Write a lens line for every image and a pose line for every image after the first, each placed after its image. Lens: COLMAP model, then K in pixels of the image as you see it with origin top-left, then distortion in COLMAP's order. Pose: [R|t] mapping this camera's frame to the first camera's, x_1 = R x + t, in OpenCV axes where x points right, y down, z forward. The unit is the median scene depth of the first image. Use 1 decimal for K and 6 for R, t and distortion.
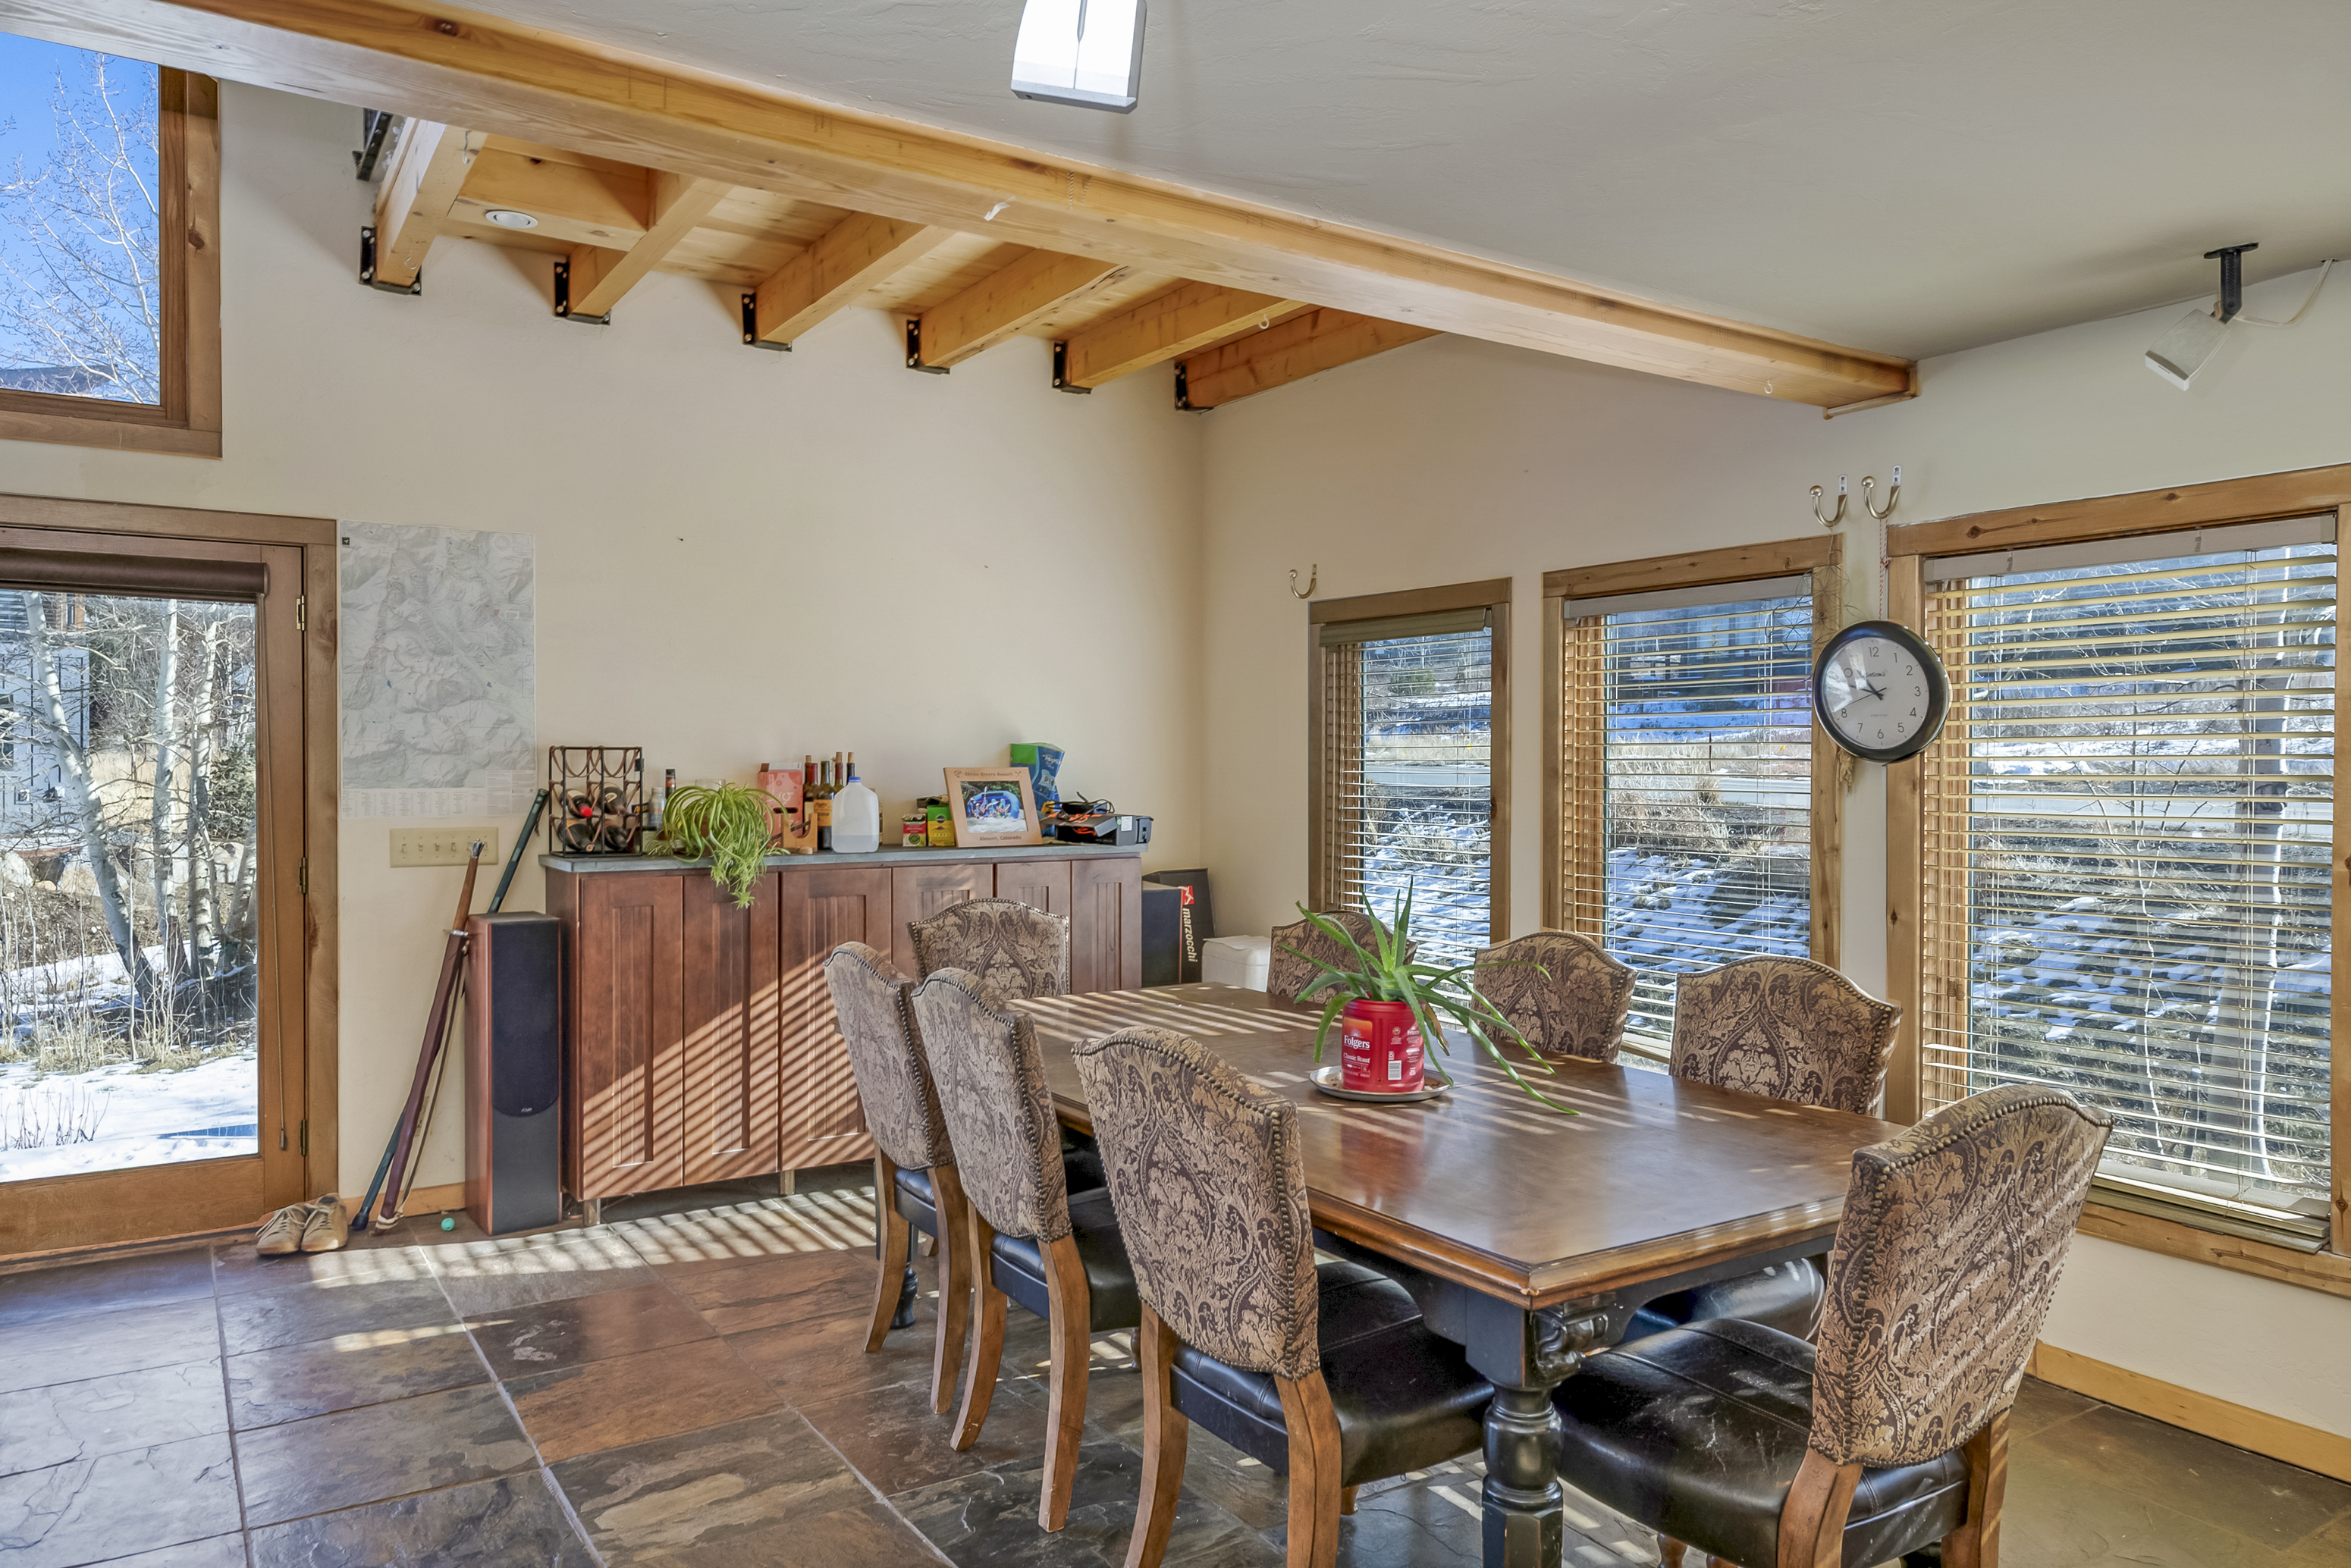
lens RADIAL K [[1567.6, 0, 1175.8], [0, 1567.6, 780.3], [0, 0, 1]] dist [-0.001731, -0.001554]
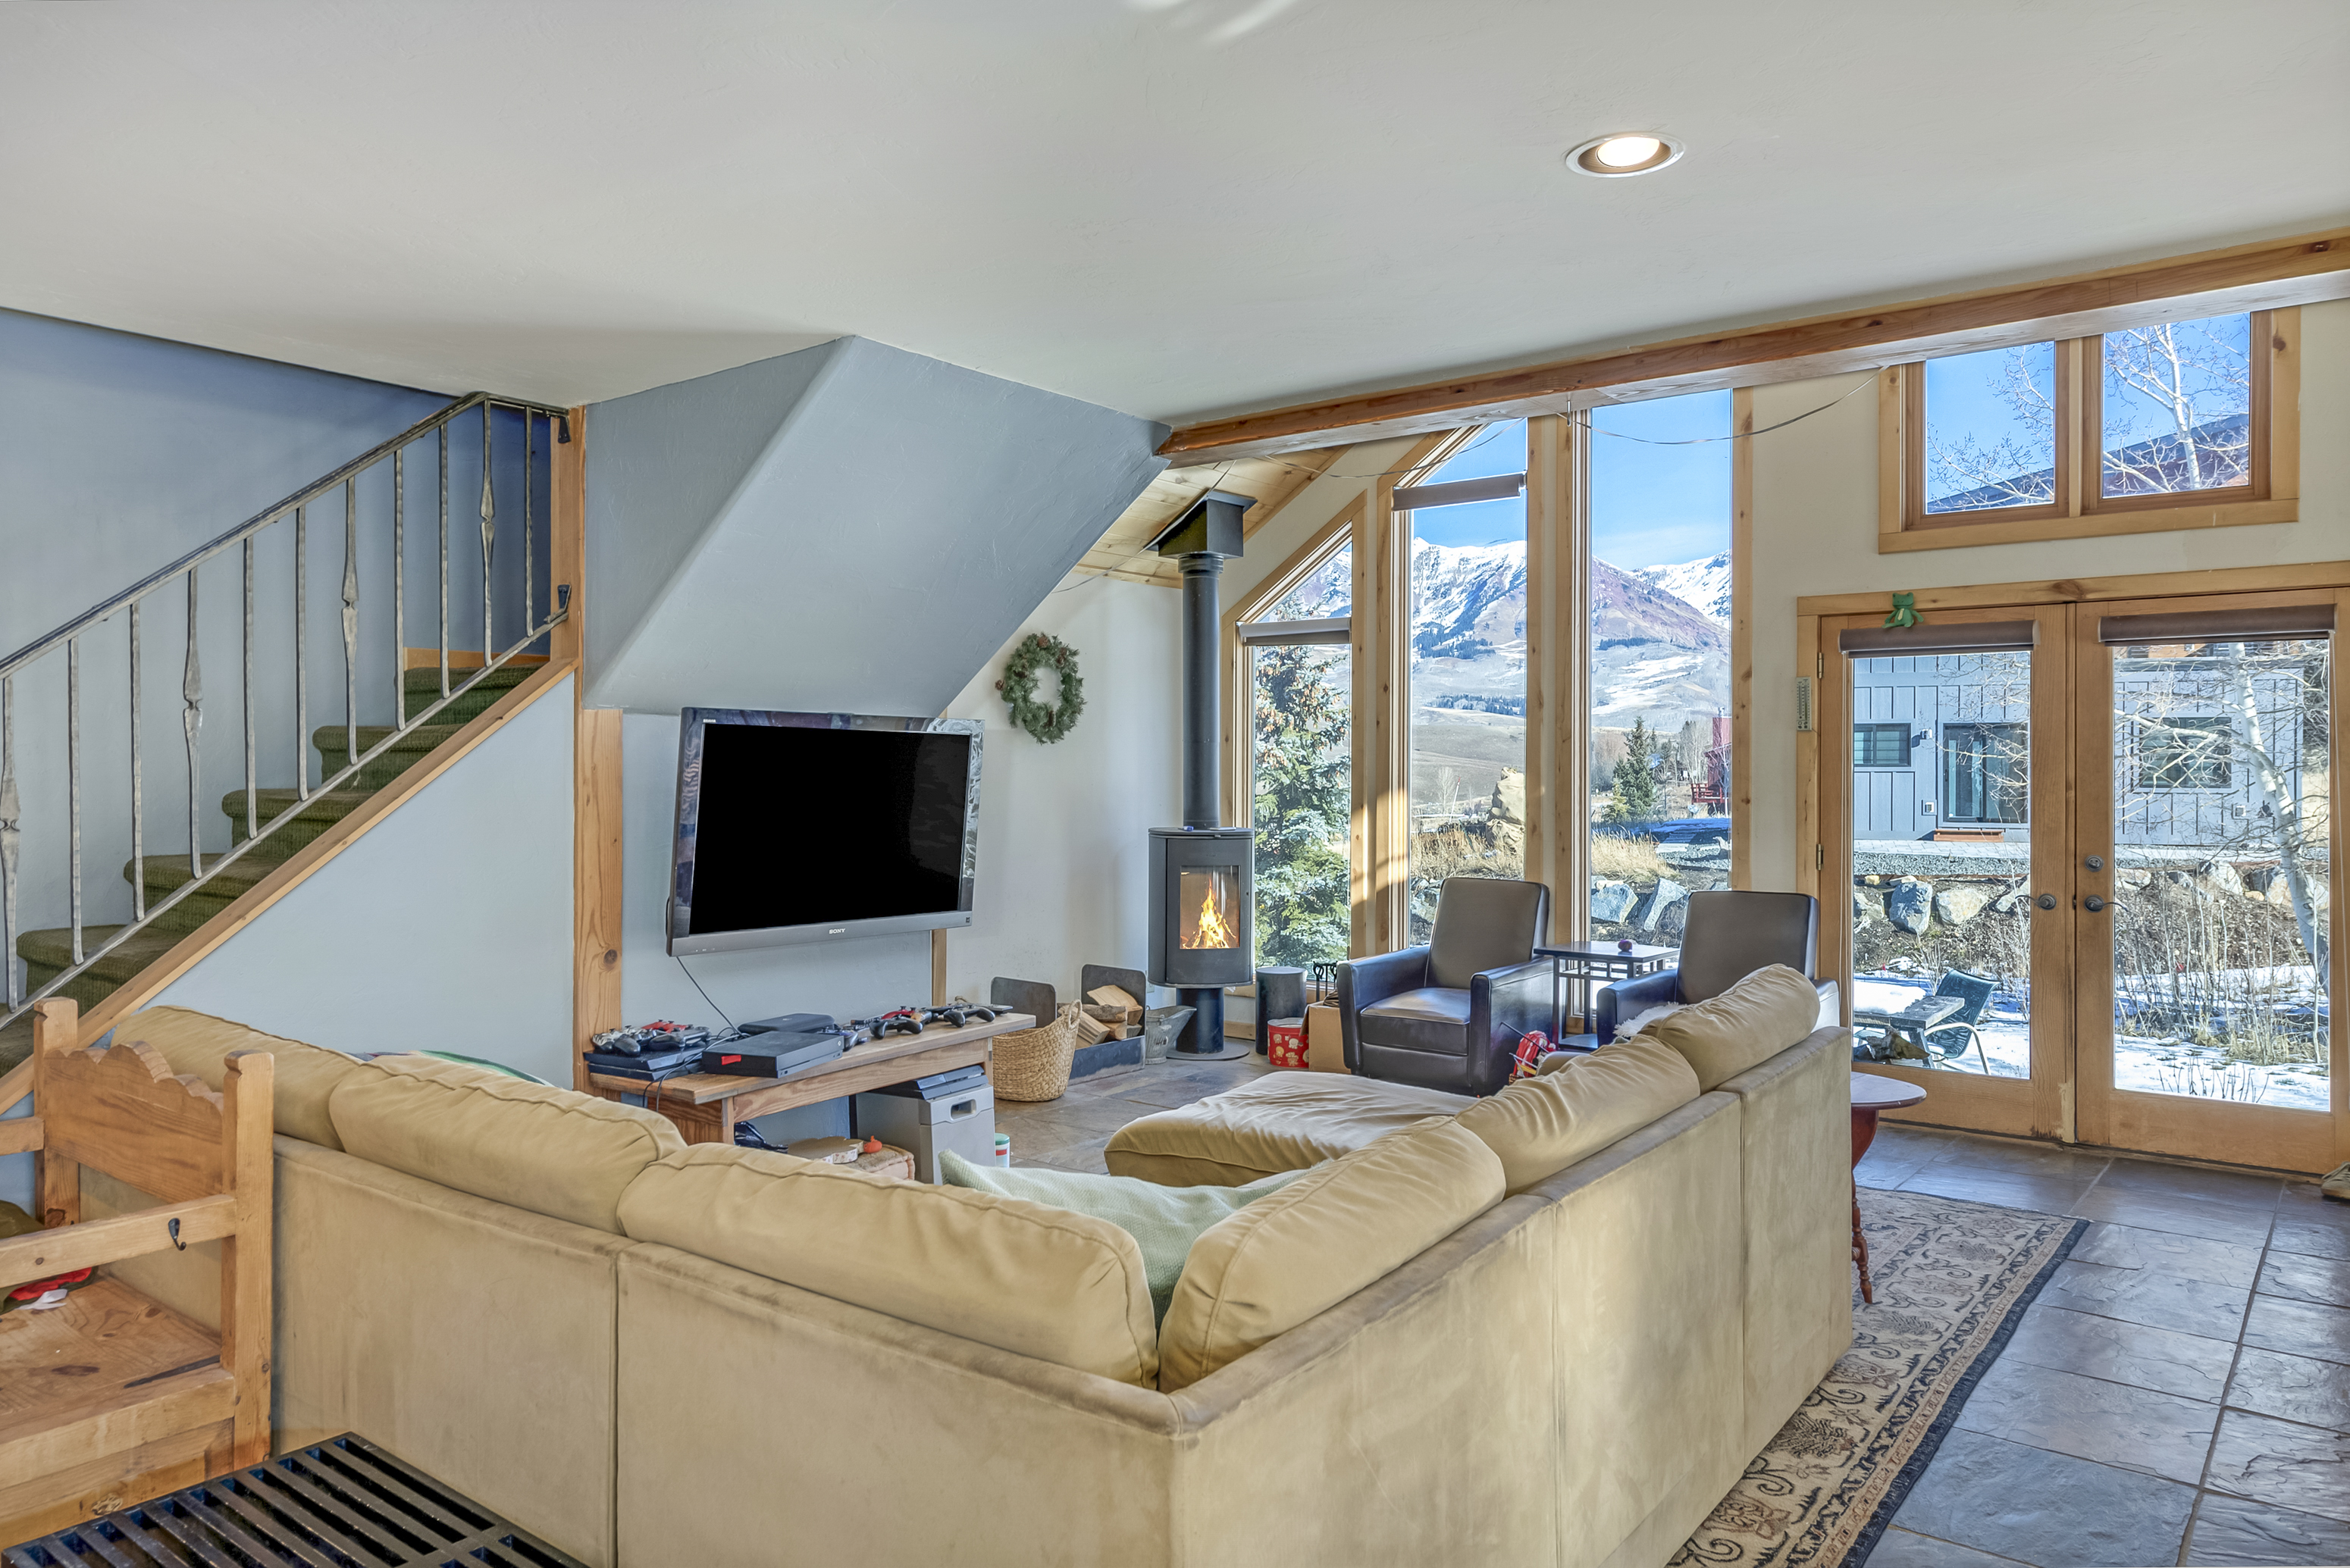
lens RADIAL K [[1566.9, 0, 1176.8], [0, 1566.9, 783.9], [0, 0, 1]] dist [-0.001731, -0.001554]
pose [[0.323053, 0.001084, -0.946380, 0.241925], [-0.010150, 0.999946, -0.002319, 0.006404], [0.946326, 0.010354, 0.323047, -0.191889]]
